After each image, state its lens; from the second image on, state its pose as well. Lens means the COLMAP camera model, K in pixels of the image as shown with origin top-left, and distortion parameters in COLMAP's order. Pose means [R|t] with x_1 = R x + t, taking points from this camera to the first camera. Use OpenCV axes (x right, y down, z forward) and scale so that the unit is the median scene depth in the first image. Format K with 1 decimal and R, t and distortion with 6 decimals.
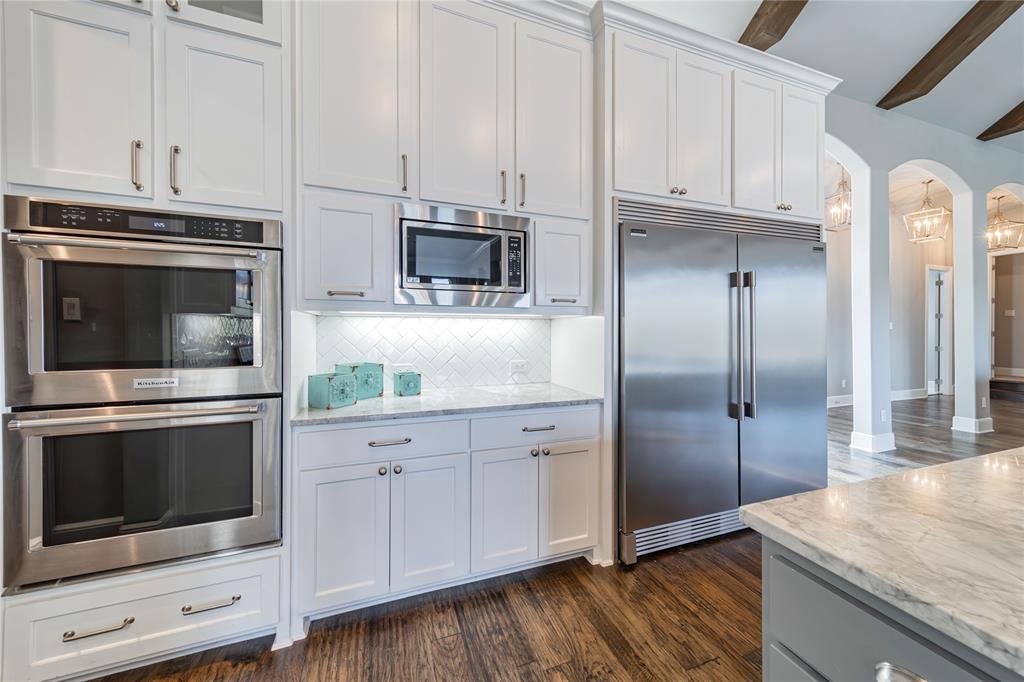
lens RADIAL K [[360.7, 0, 511.3], [0, 360.7, 332.4], [0, 0, 1]] dist [0.007898, 0.000091]
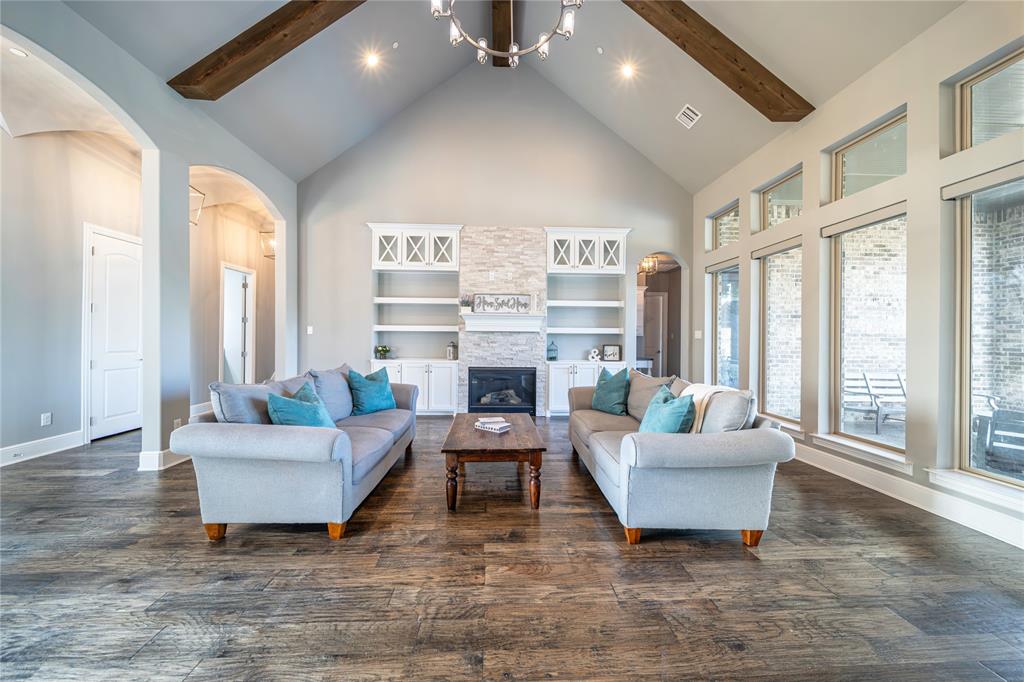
lens RADIAL K [[359.0, 0, 511.1], [0, 359.0, 337.3], [0, 0, 1]] dist [-0.001238, -0.000613]
pose [[0.302691, 0.008412, 0.953052, 1.811221], [-0.010496, 0.999930, -0.005492, -0.010099], [-0.953031, -0.008341, 0.302758, 0.189306]]
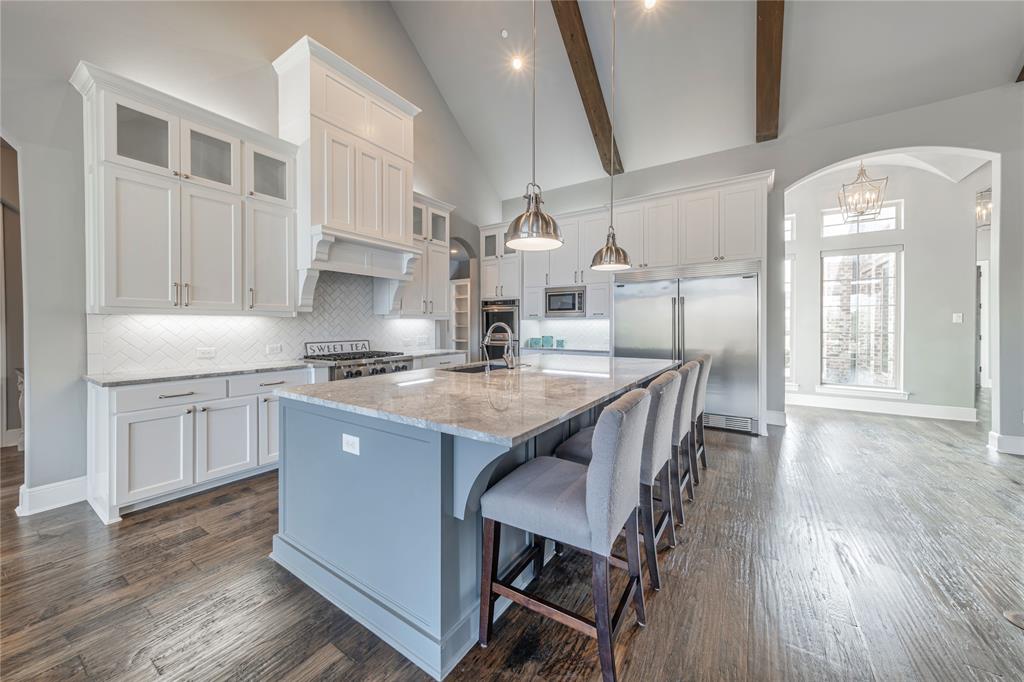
lens RADIAL K [[364.7, 0, 502.9], [0, 364.7, 327.2], [0, 0, 1]] dist [0.010683, -0.000057]
pose [[0.594983, 0.006859, -0.803709, 2.006406], [-0.001766, 0.999972, 0.007227, -0.009065], [0.803736, -0.002881, 0.594979, -1.253596]]
